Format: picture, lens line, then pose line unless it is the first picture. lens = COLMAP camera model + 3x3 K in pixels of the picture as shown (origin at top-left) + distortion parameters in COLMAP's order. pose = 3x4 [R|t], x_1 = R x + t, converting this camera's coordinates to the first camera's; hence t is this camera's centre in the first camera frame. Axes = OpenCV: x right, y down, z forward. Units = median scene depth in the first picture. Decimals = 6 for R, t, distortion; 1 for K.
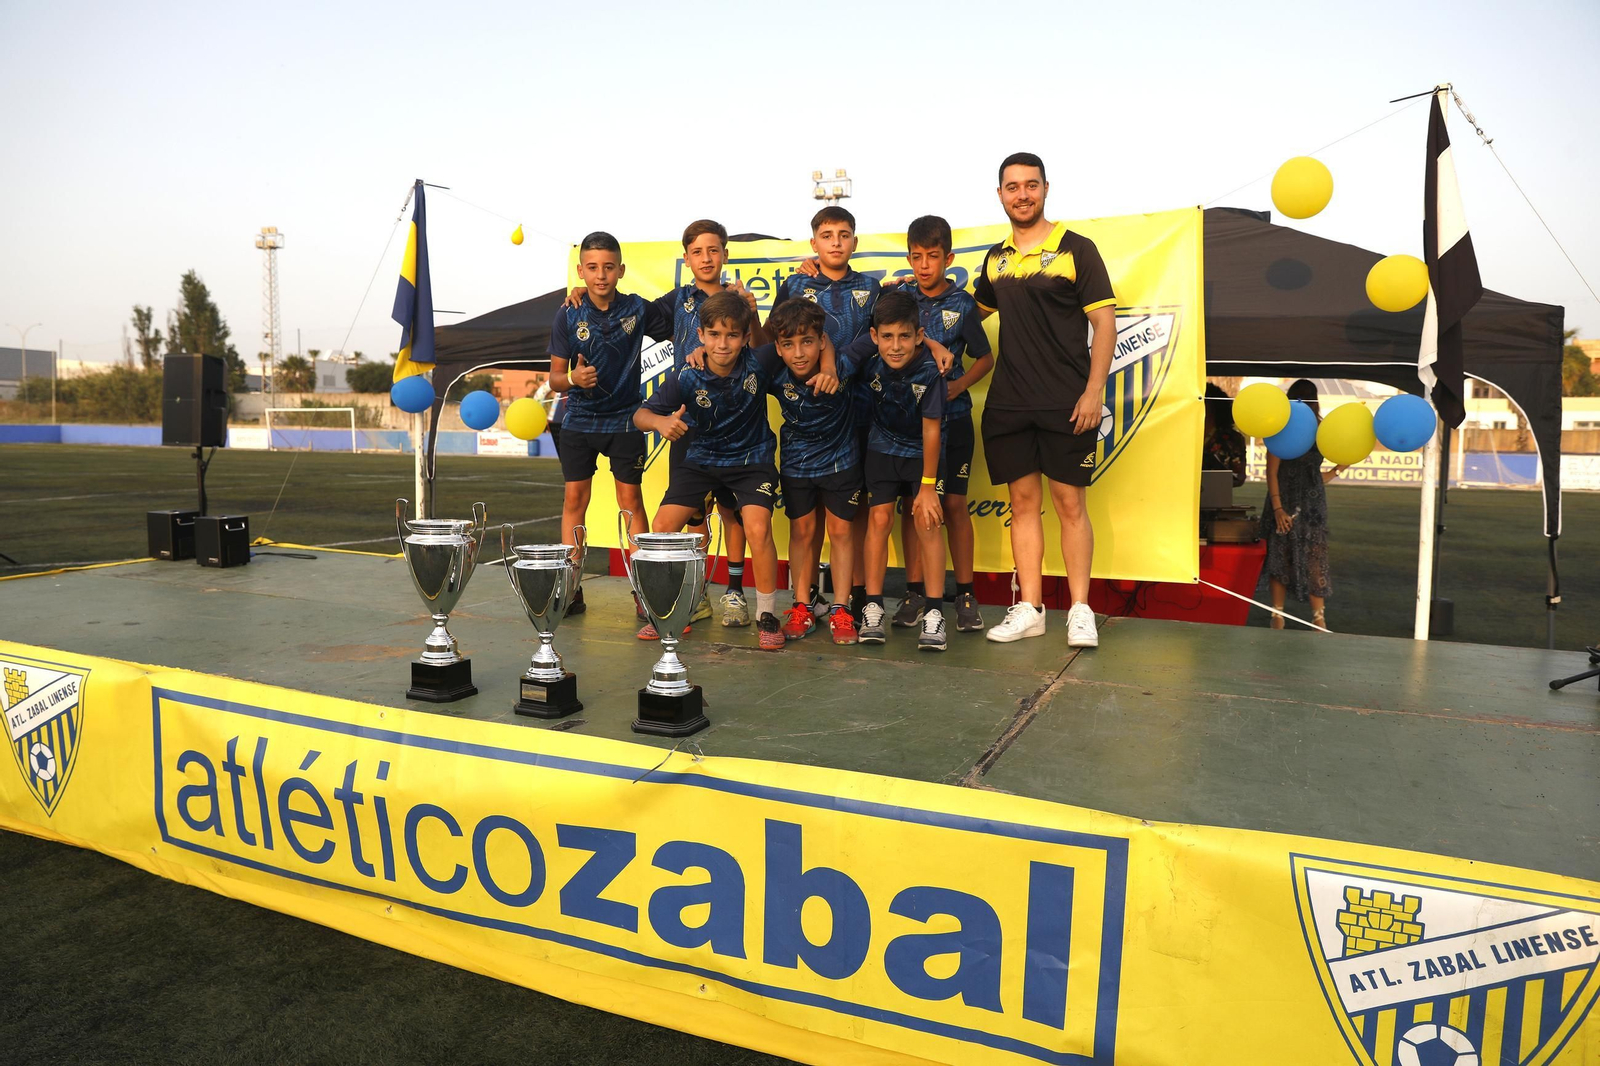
lens RADIAL K [[1092.3, 0, 797.2], [0, 1092.3, 534.1], [0, 0, 1]] dist [-0.112416, 0.082294]
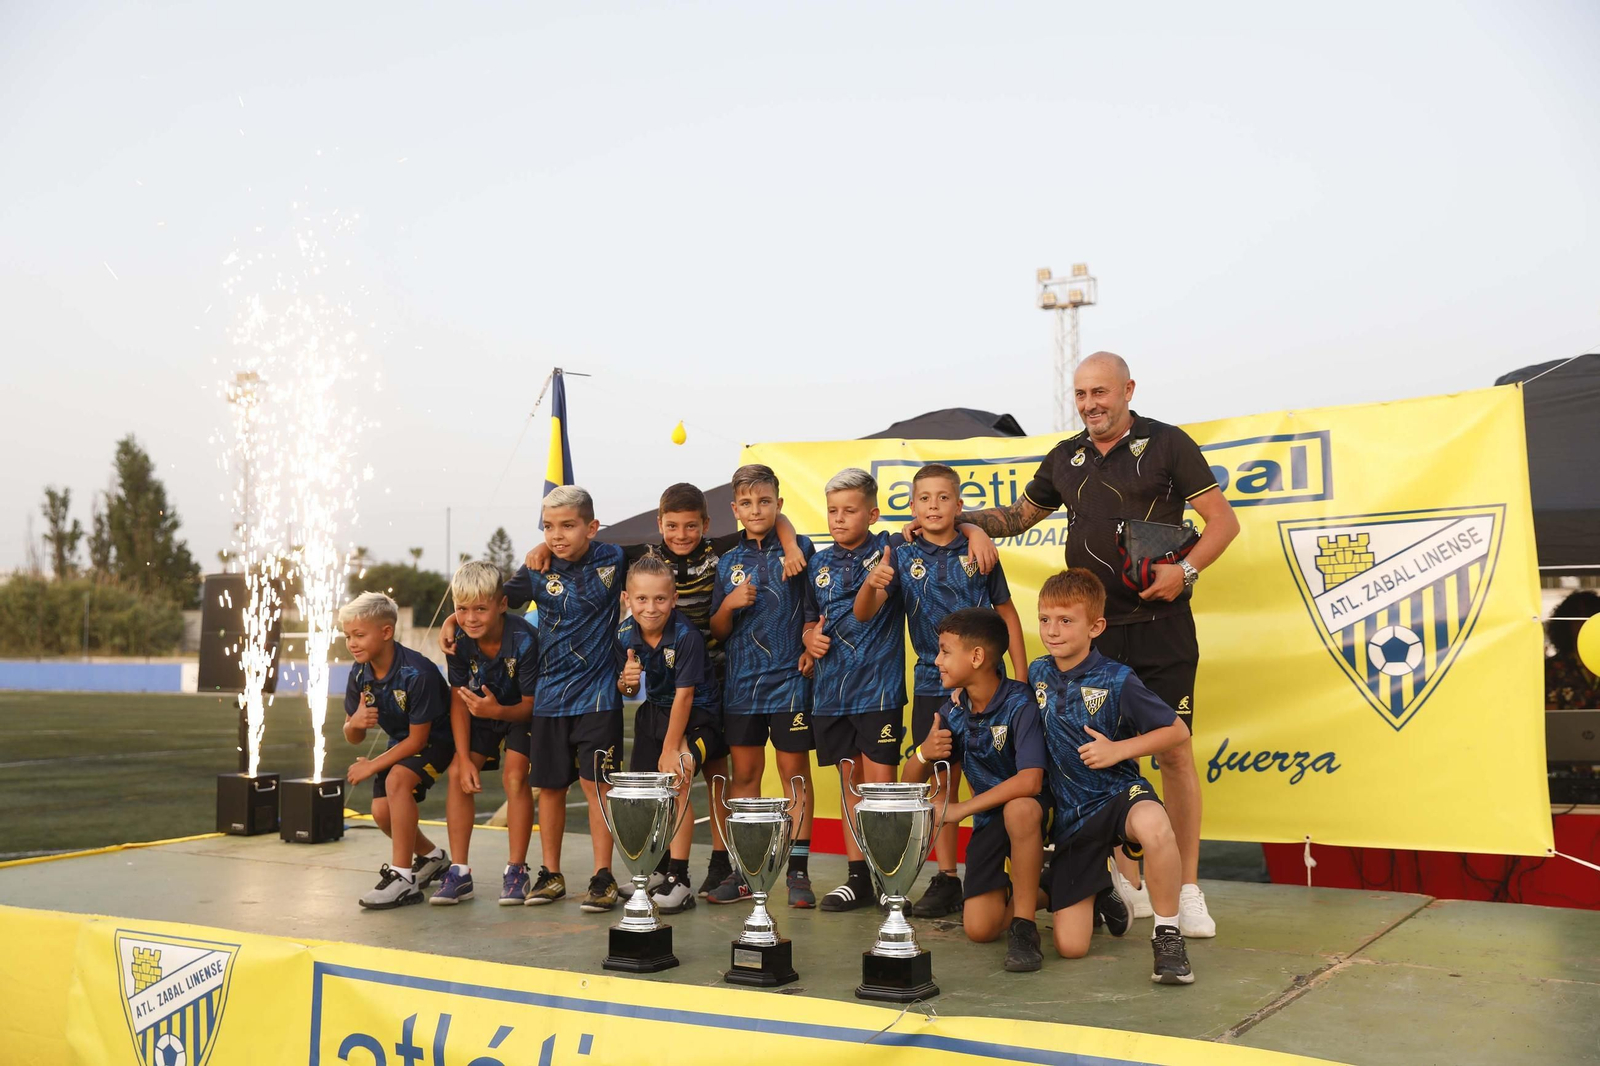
lens RADIAL K [[1692.1, 0, 799.4], [0, 1692.1, 532.6], [0, 0, 1]] dist [-0.009338, 0.131900]
pose [[0.991259, -0.025809, -0.129383, -0.002257], [0.003754, 0.985800, -0.167882, 0.029326], [0.131878, 0.165929, 0.977280, -0.455256]]
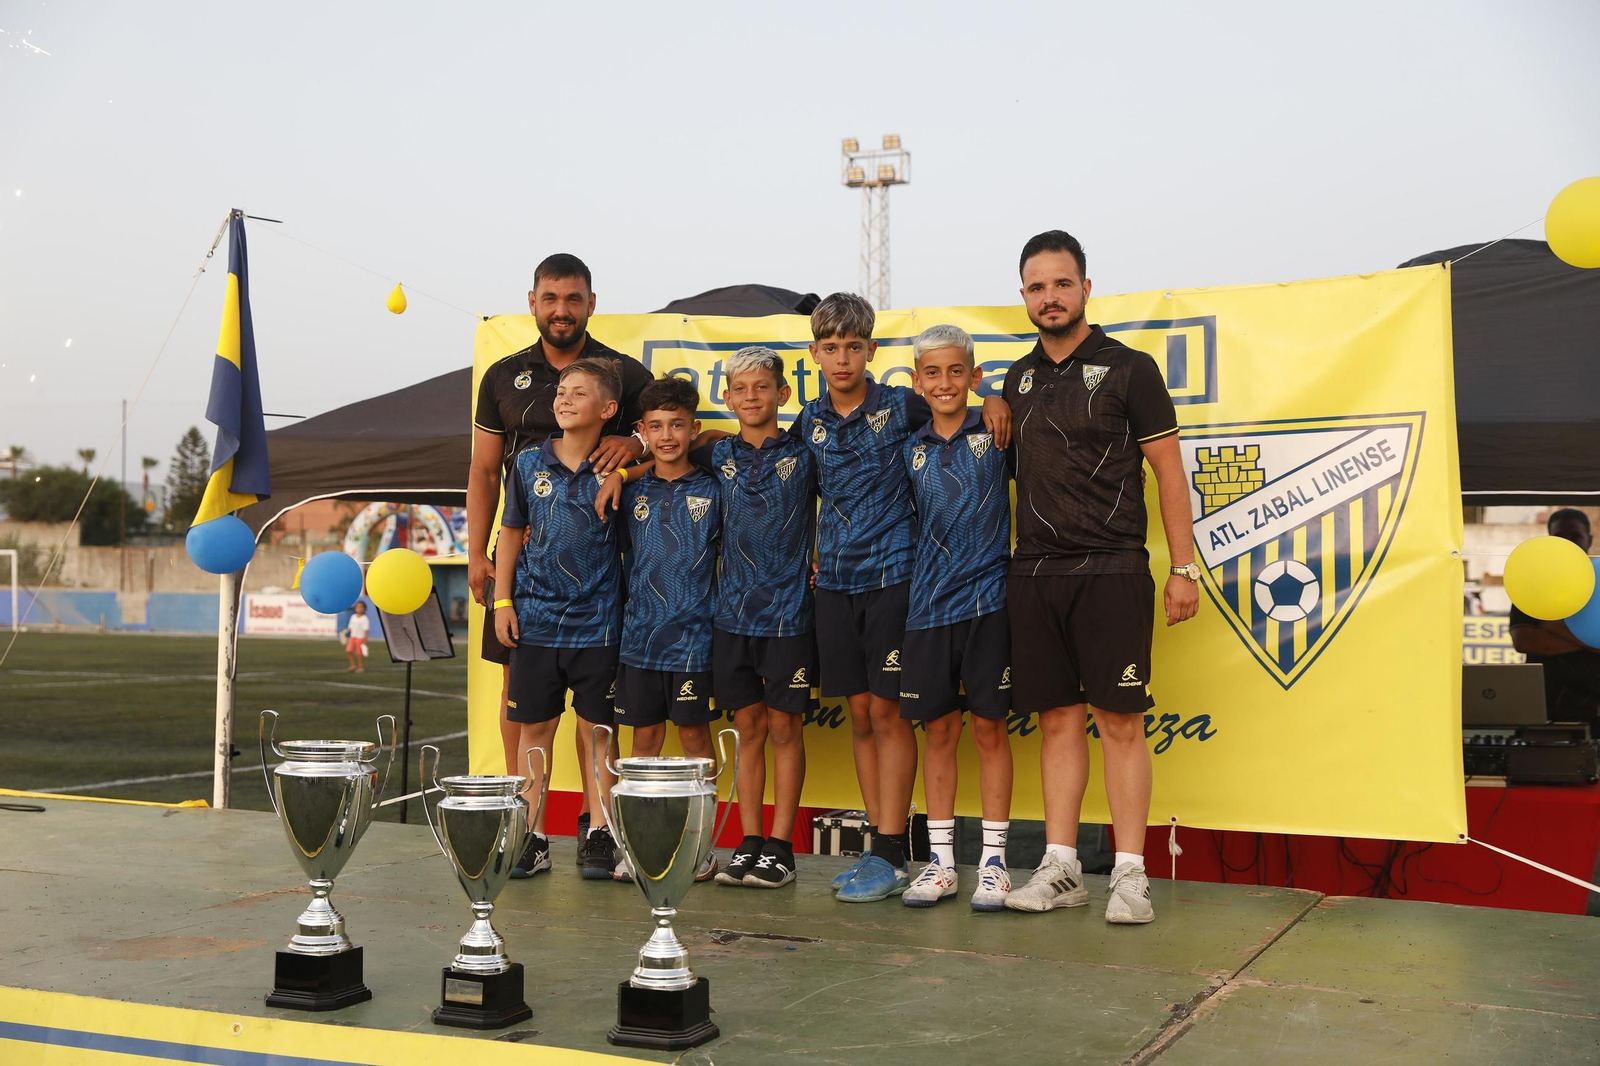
lens RADIAL K [[1964.9, 0, 802.6], [0, 1964.9, 526.1], [0, 0, 1]] dist [0.047309, 0.055911]
pose [[0.999976, -0.002796, -0.006327, -0.017117], [0.001971, 0.991928, -0.126786, 0.011502], [0.006630, 0.126770, 0.991910, -0.277217]]
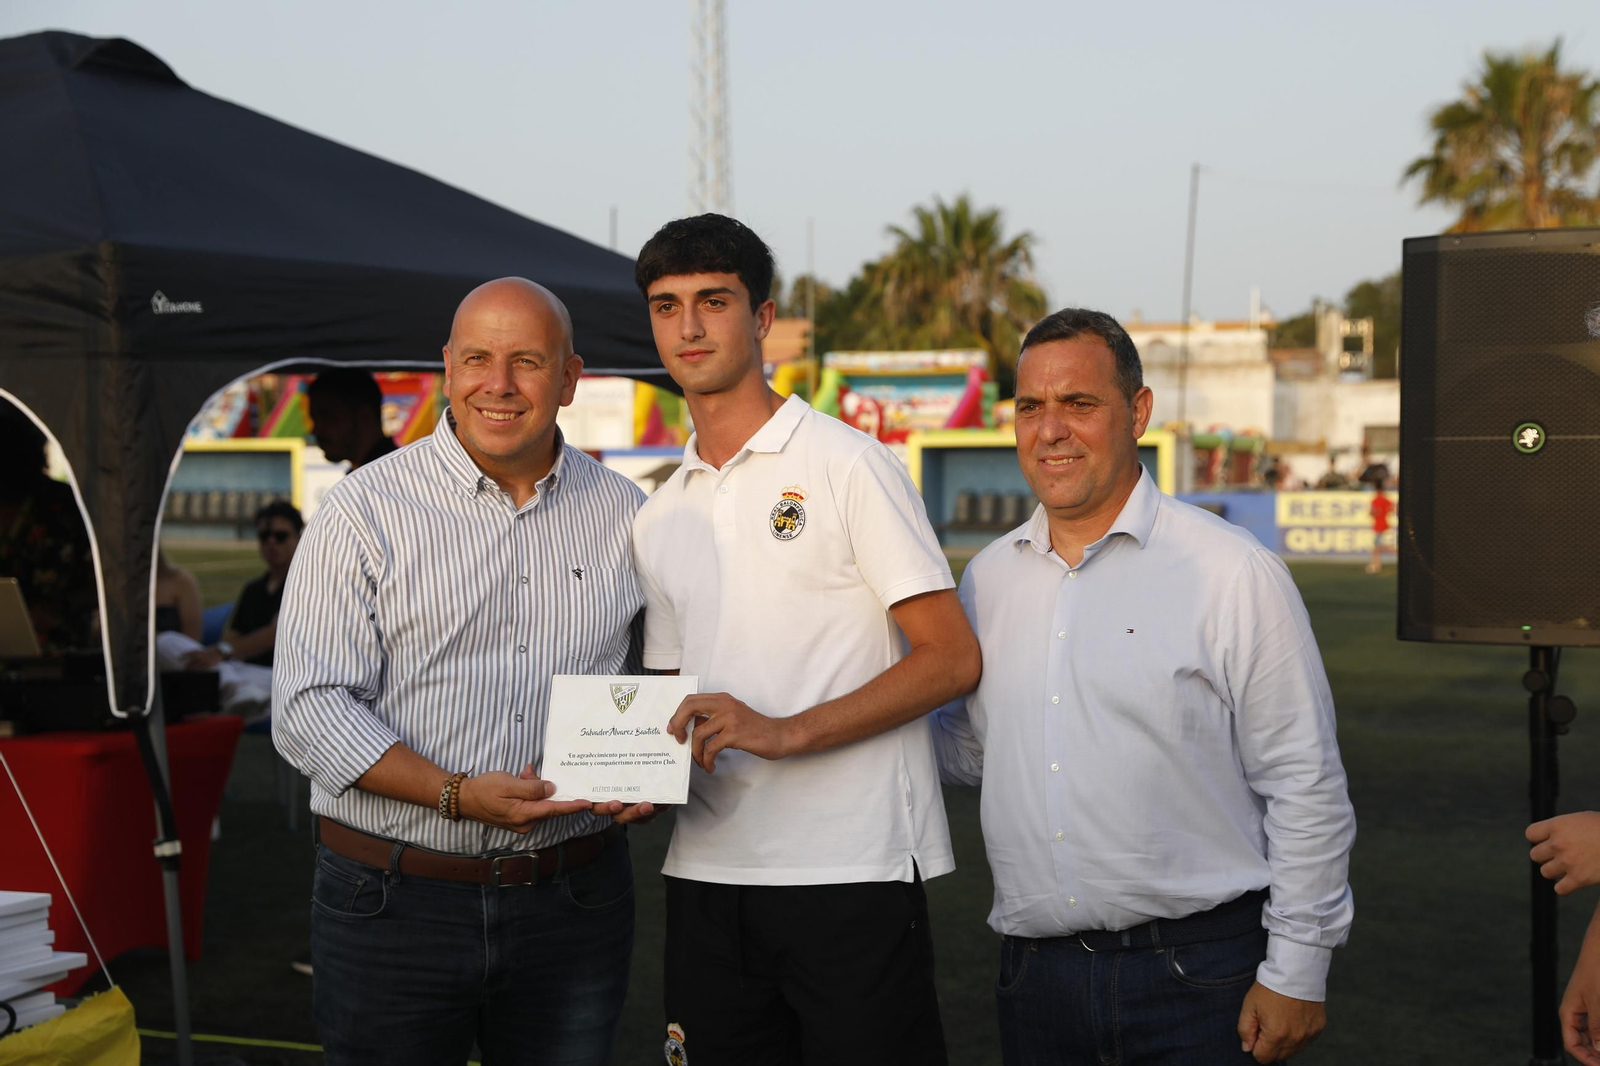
lens RADIAL K [[2337.8, 0, 870.0], [0, 2337.8, 525.0], [0, 0, 1]] dist [0.122475, -0.010528]
pose [[0.999401, -0.019949, 0.028295, 1.557170], [0.021910, 0.997249, -0.070810, -0.001130], [-0.026805, 0.071387, 0.997088, -0.130667]]
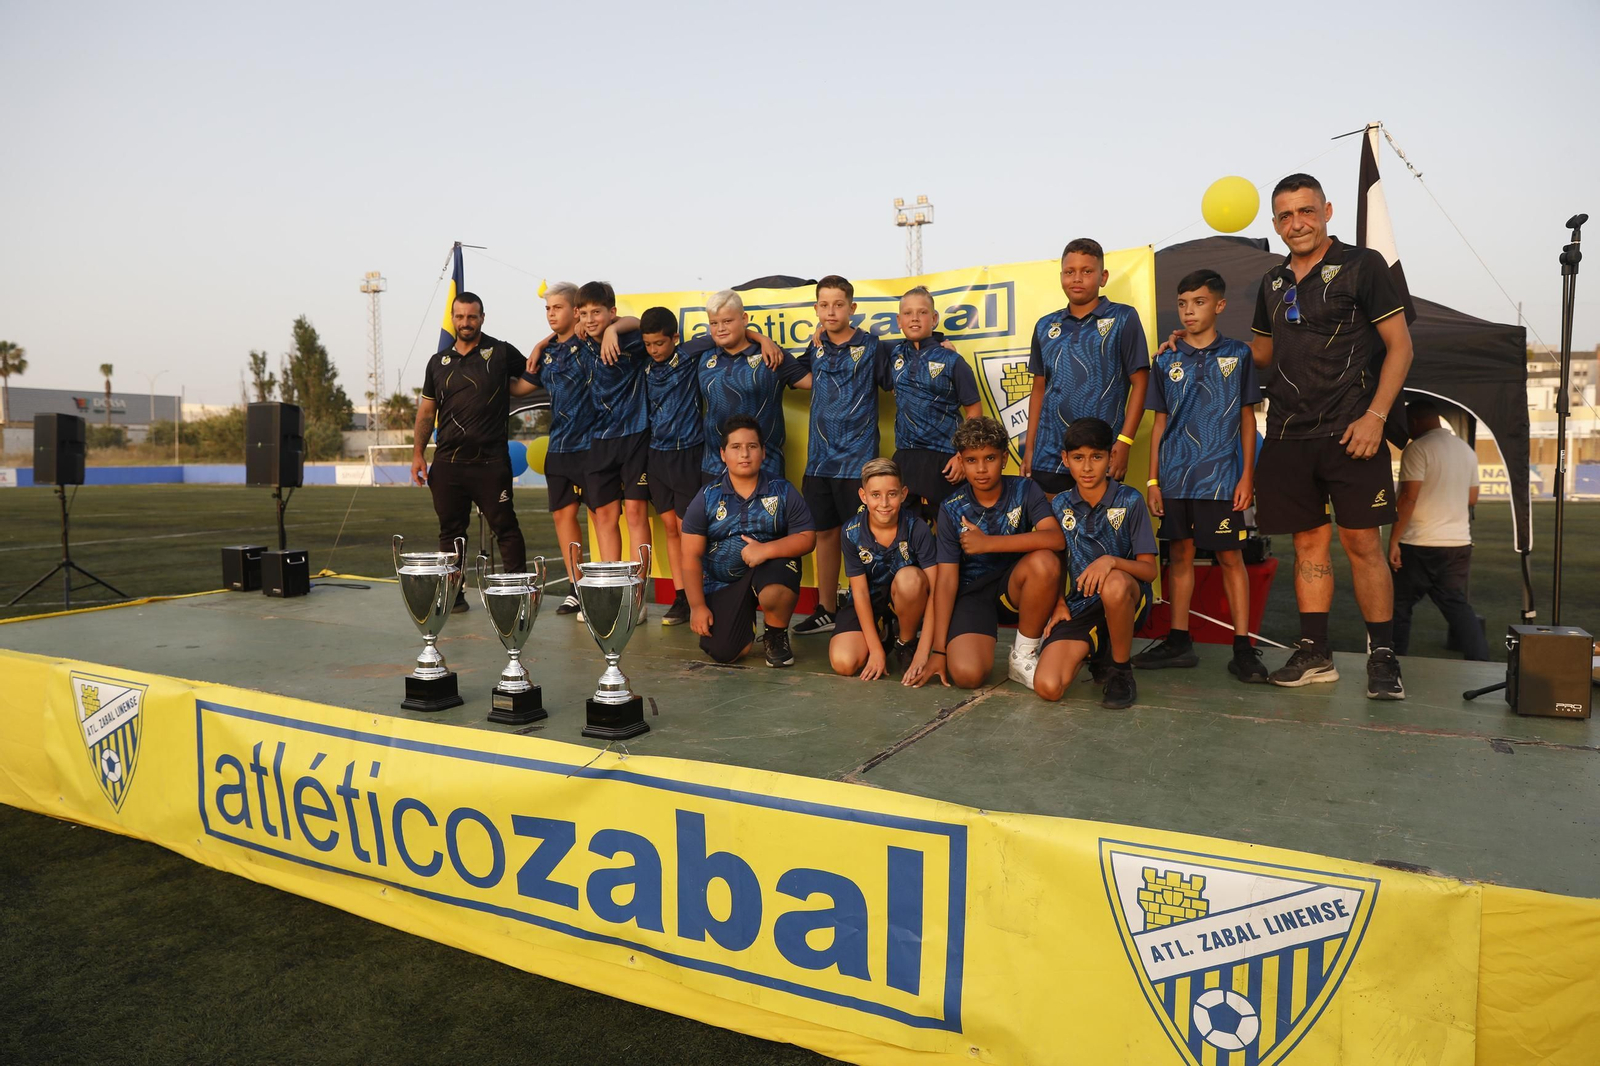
lens RADIAL K [[1092.3, 0, 797.2], [0, 1092.3, 534.1], [0, 0, 1]] dist [-0.112416, 0.082294]
pose [[0.996043, -0.016055, -0.087413, 0.166254], [0.013944, 0.999597, -0.024712, 0.000476], [0.087774, 0.023395, 0.995866, -0.115568]]
